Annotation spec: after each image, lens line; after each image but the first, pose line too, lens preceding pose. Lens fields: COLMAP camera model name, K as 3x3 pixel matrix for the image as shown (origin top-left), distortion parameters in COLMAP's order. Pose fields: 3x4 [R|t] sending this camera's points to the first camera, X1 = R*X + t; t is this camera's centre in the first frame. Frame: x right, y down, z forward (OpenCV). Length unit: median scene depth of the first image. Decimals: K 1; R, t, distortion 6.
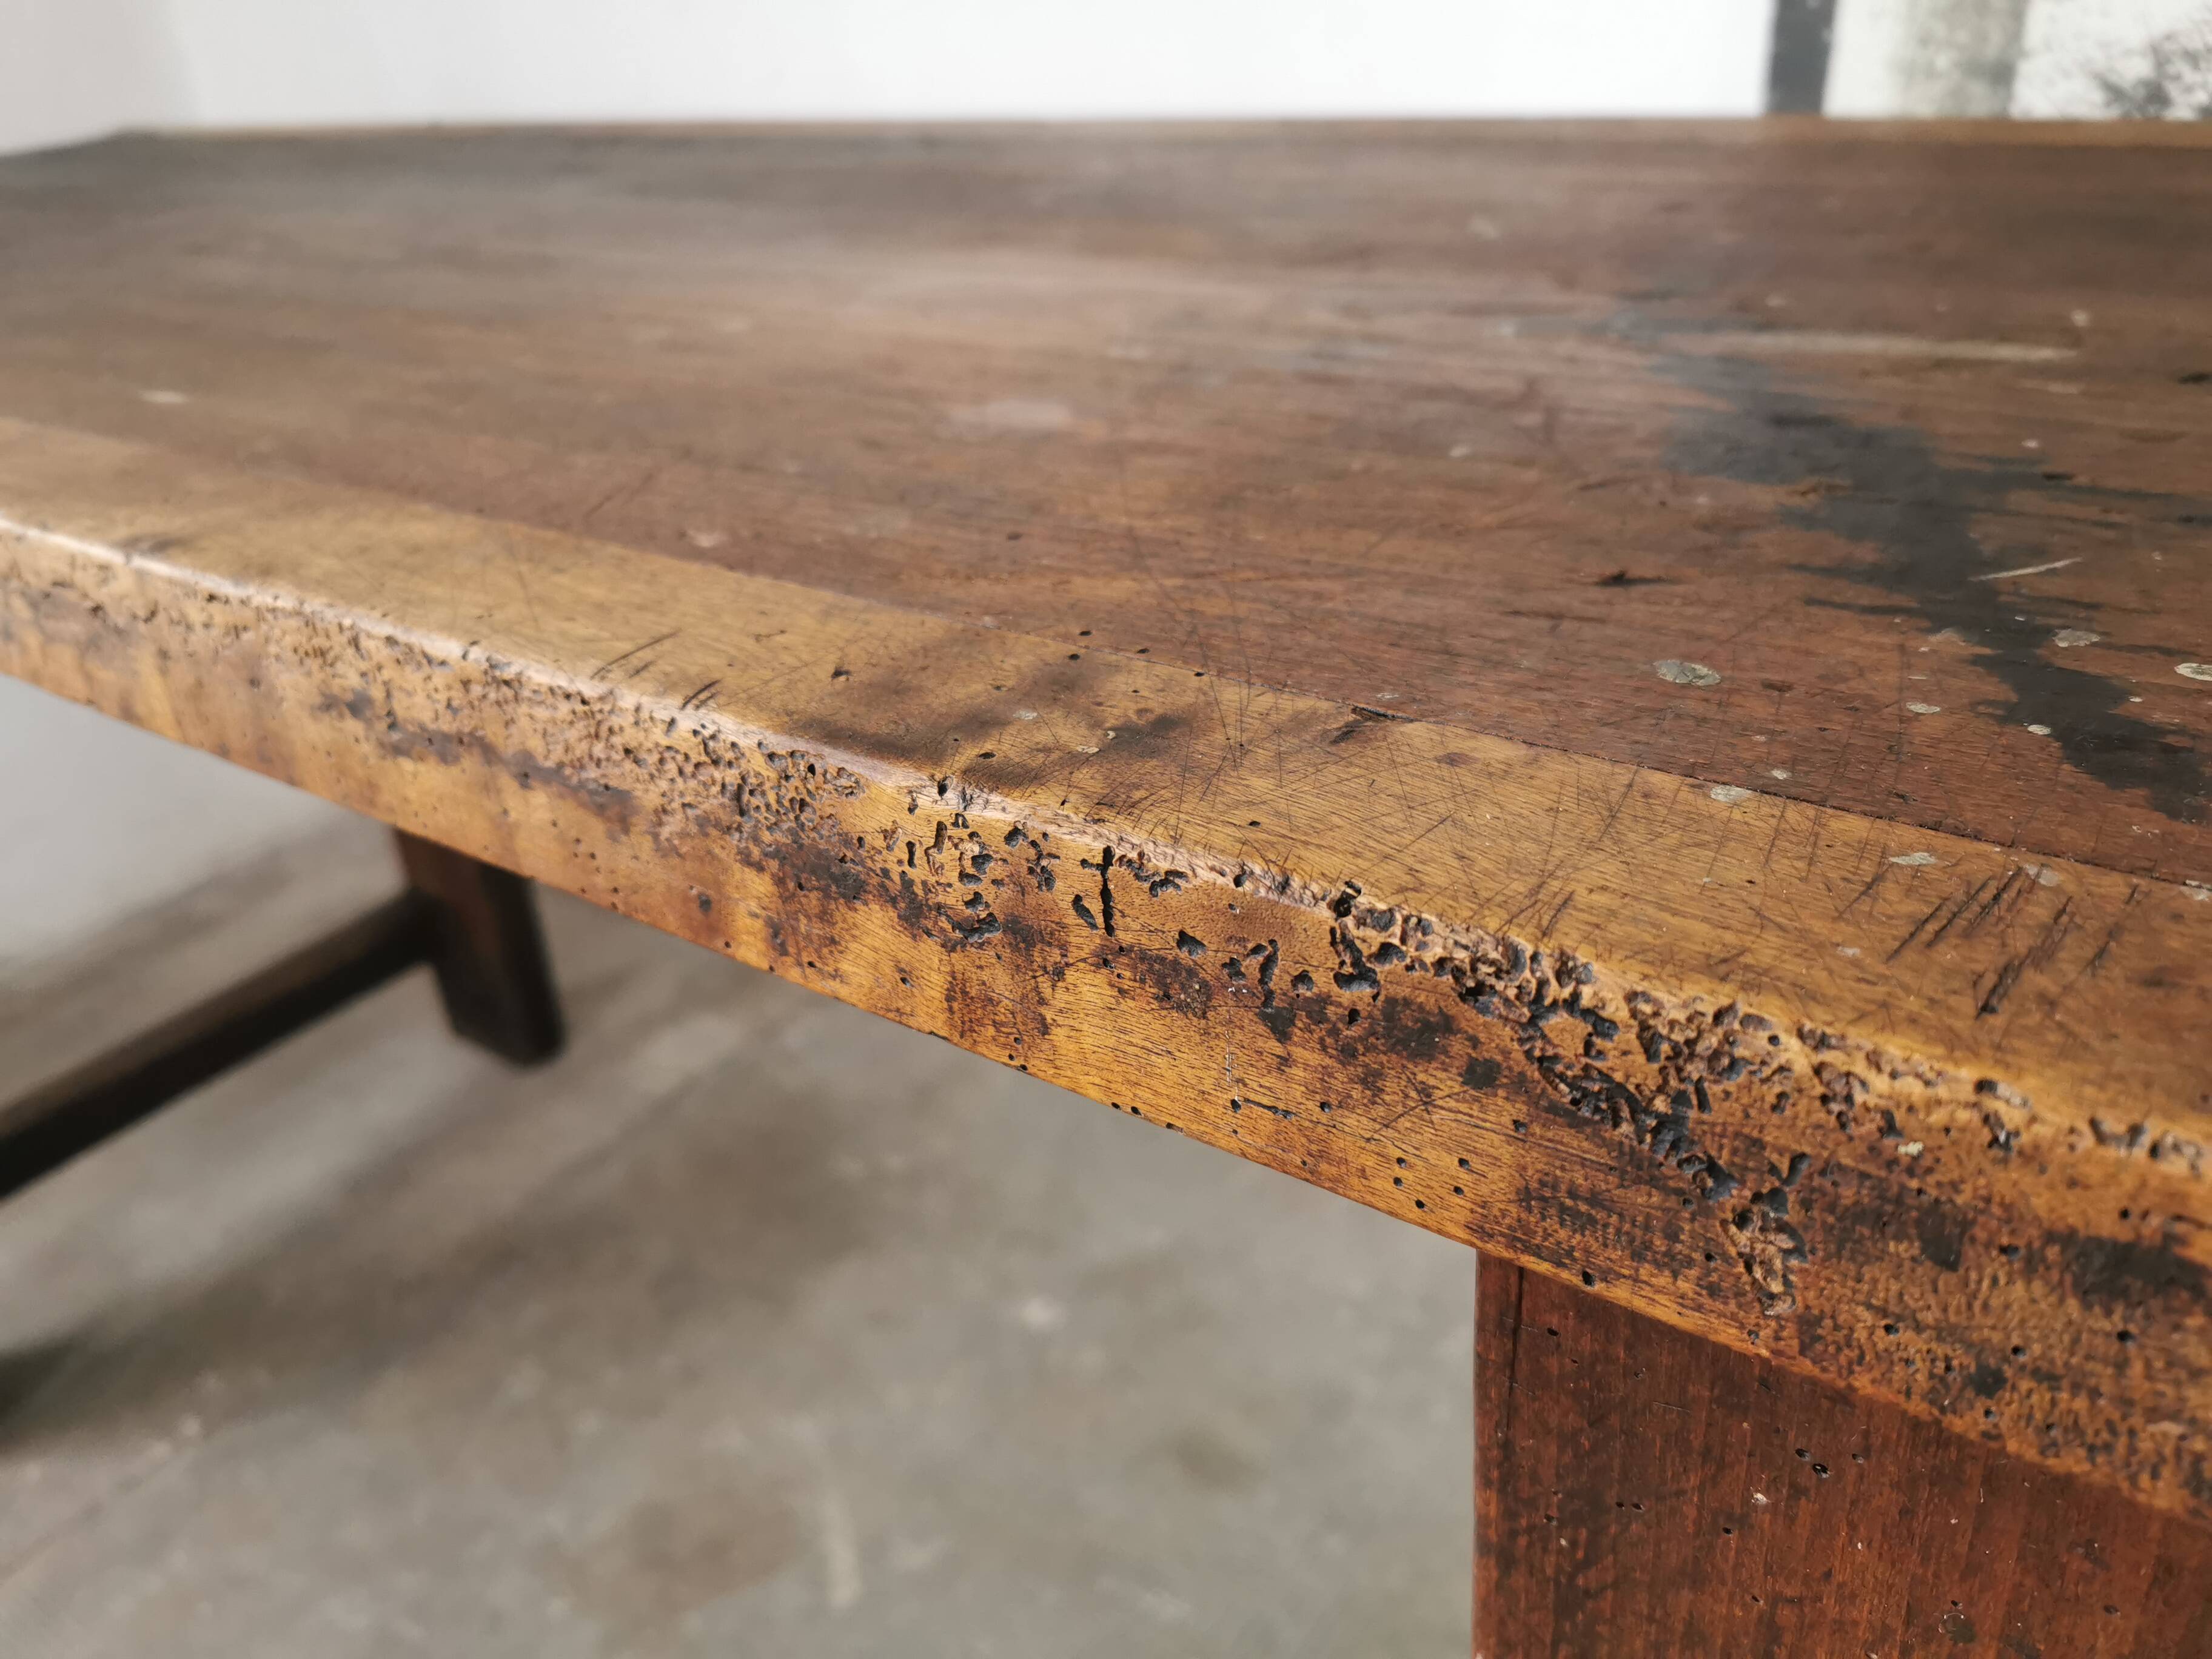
lens RADIAL K [[1759.6, 0, 1102.0], [0, 1759.6, 827.3], [0, 0, 1]] dist [0.026186, -0.055541]
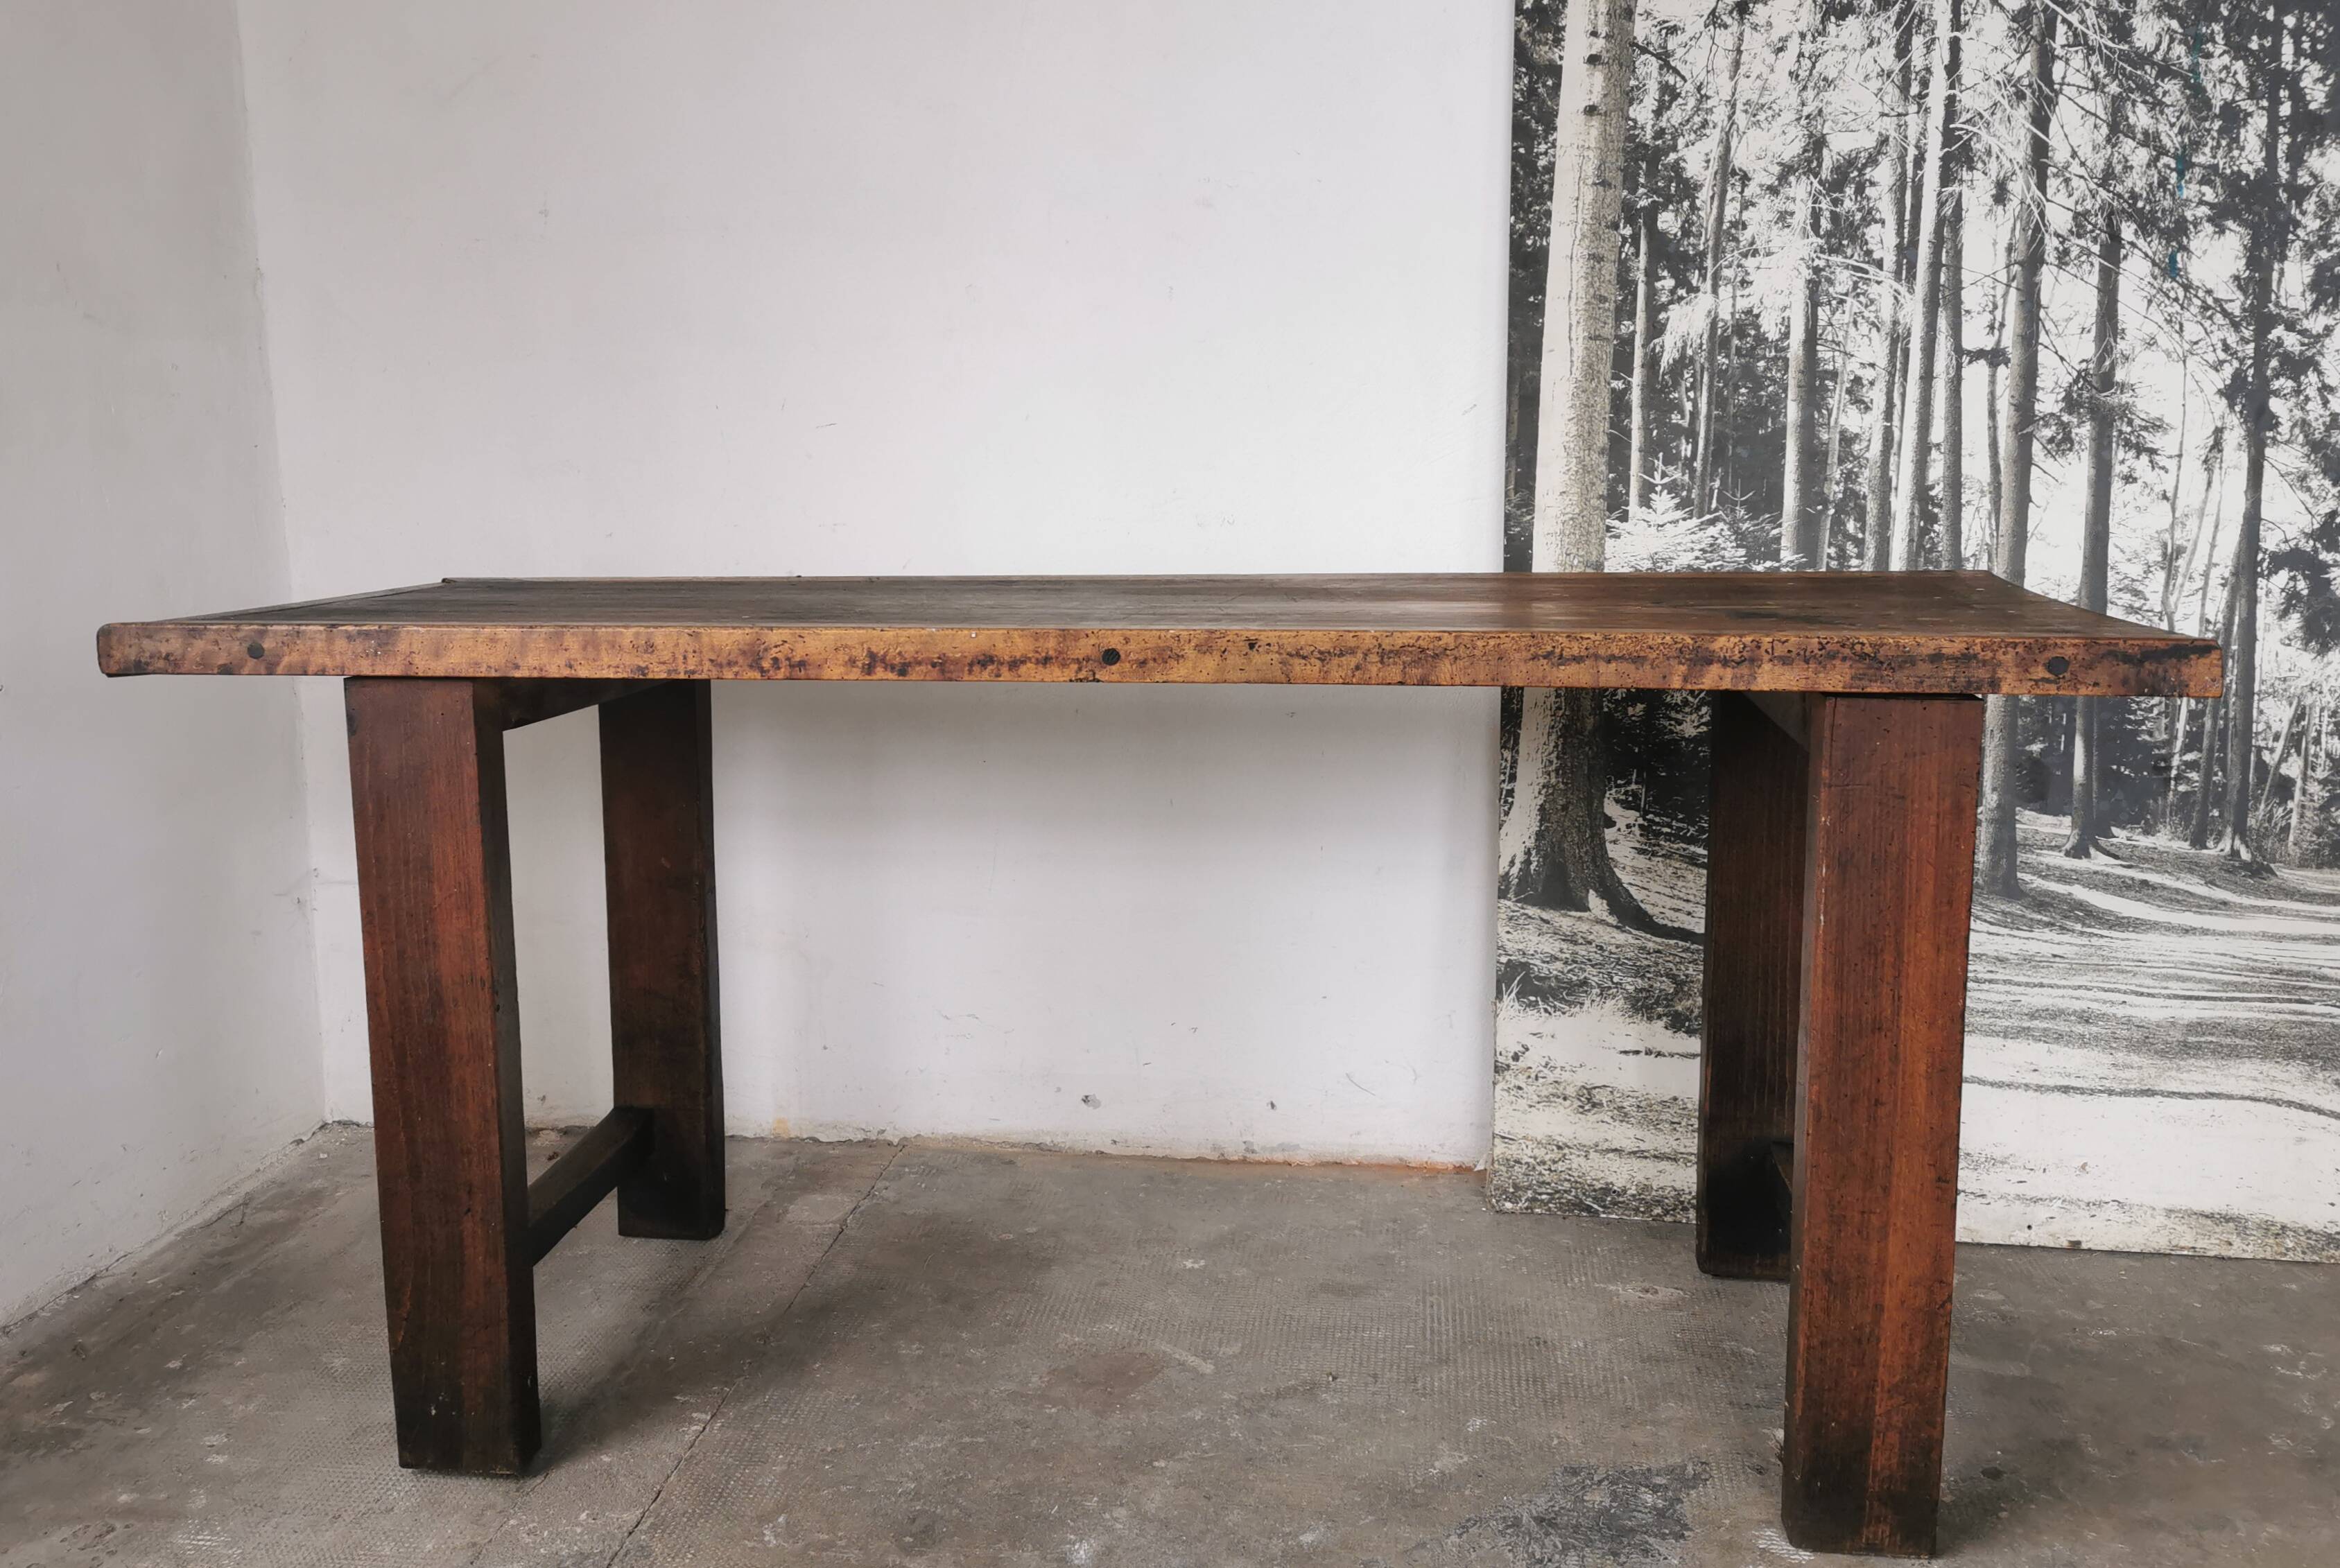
lens RADIAL K [[1941.1, 0, 1140.0], [0, 1941.1, 699.5], [0, 0, 1]] dist [0.045096, -0.013190]
pose [[0.880400, 0.004600, 0.474209, -4.625301], [0.169858, 0.930551, -0.324380, 1.827718], [-0.442768, 0.366133, 0.818476, -3.129449]]
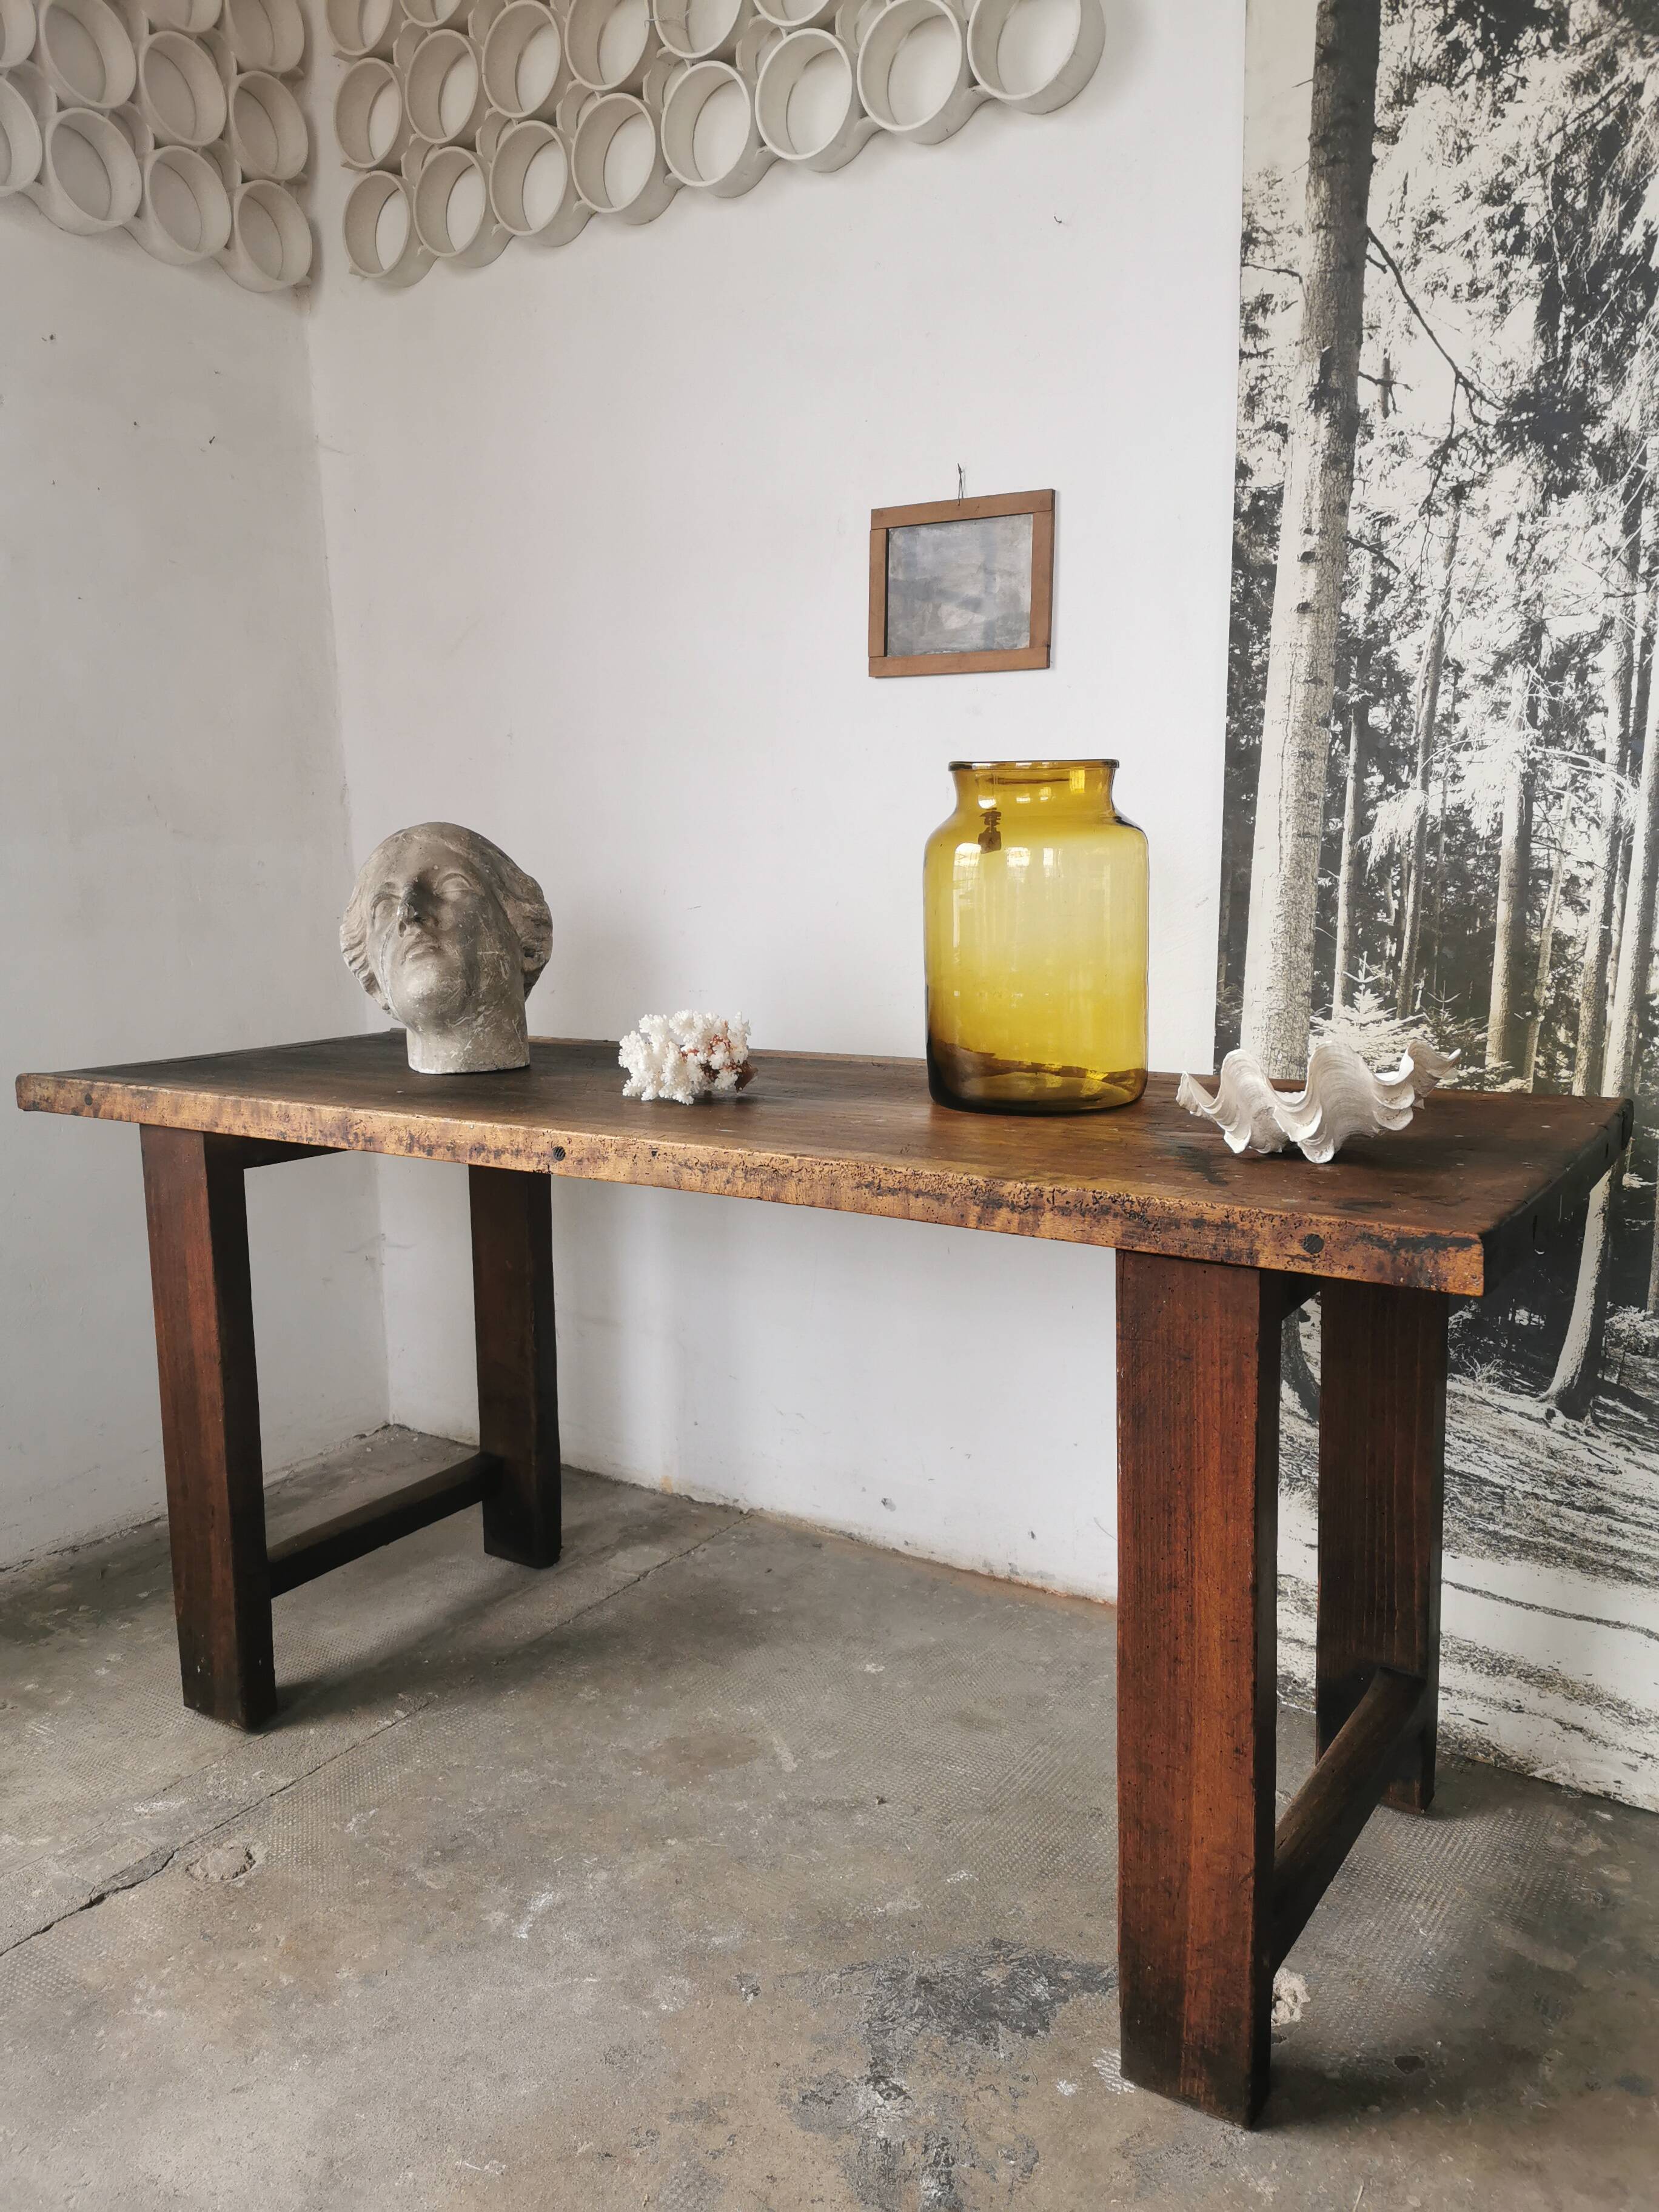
lens RADIAL K [[1695.3, 0, 829.7], [0, 1695.3, 1098.7], [0, 0, 1]] dist [0.086230, -0.130090]
pose [[0.997331, 0.051019, 0.052239, -1.000827], [-0.030636, 0.941761, -0.334885, 1.569347], [-0.066282, 0.332391, 0.940810, -4.204961]]
